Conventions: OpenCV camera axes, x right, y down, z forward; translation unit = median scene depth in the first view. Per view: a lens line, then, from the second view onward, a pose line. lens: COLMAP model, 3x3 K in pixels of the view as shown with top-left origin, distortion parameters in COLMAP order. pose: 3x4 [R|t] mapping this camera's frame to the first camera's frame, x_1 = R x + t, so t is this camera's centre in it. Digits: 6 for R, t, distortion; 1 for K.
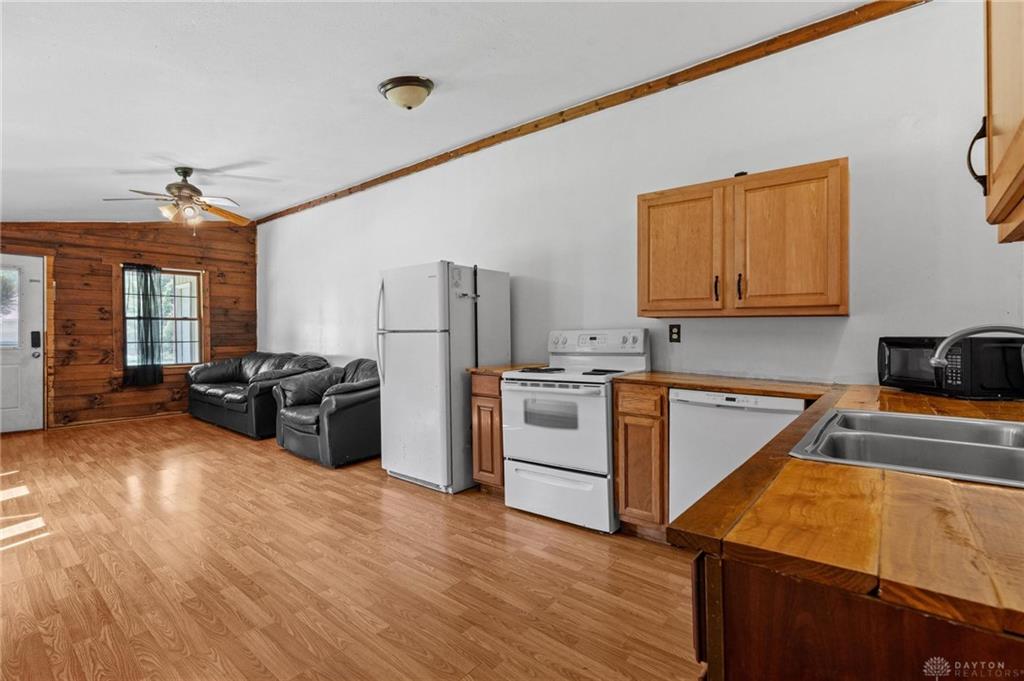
lens RADIAL K [[472.9, 0, 515.0], [0, 472.9, 338.0], [0, 0, 1]] dist [-0.009674, 0.004049]
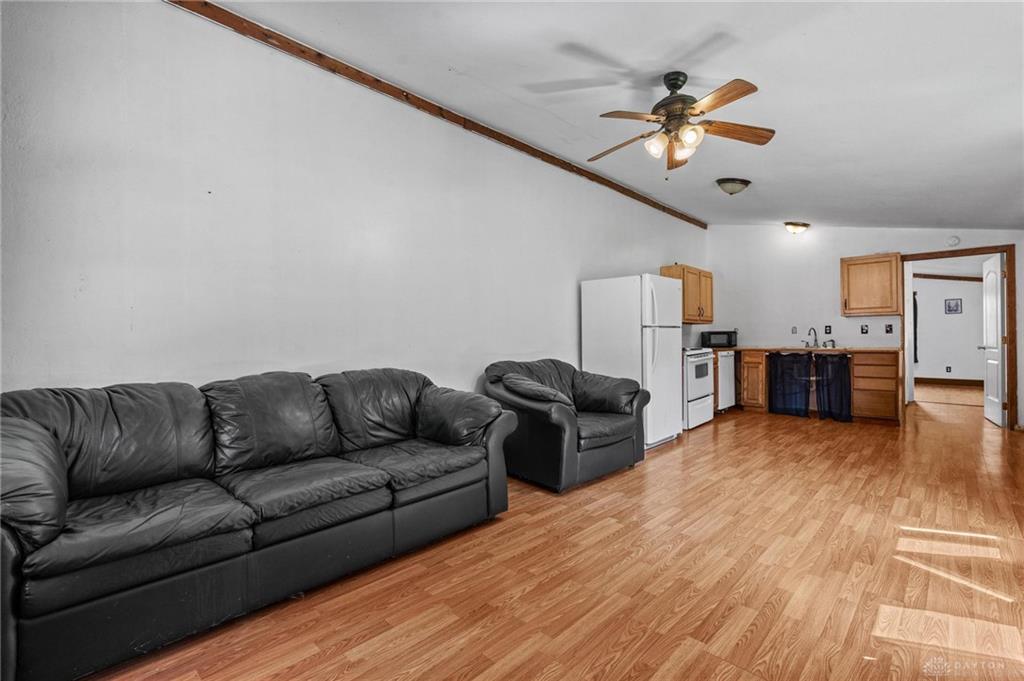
lens RADIAL K [[472.9, 0, 514.9], [0, 472.9, 334.2], [0, 0, 1]] dist [-0.009674, 0.004049]
pose [[0.059416, -0.002901, 0.998229, -2.024807], [0.006734, 0.999974, 0.002505, 0.016234], [-0.998211, 0.006574, 0.059434, 1.751200]]
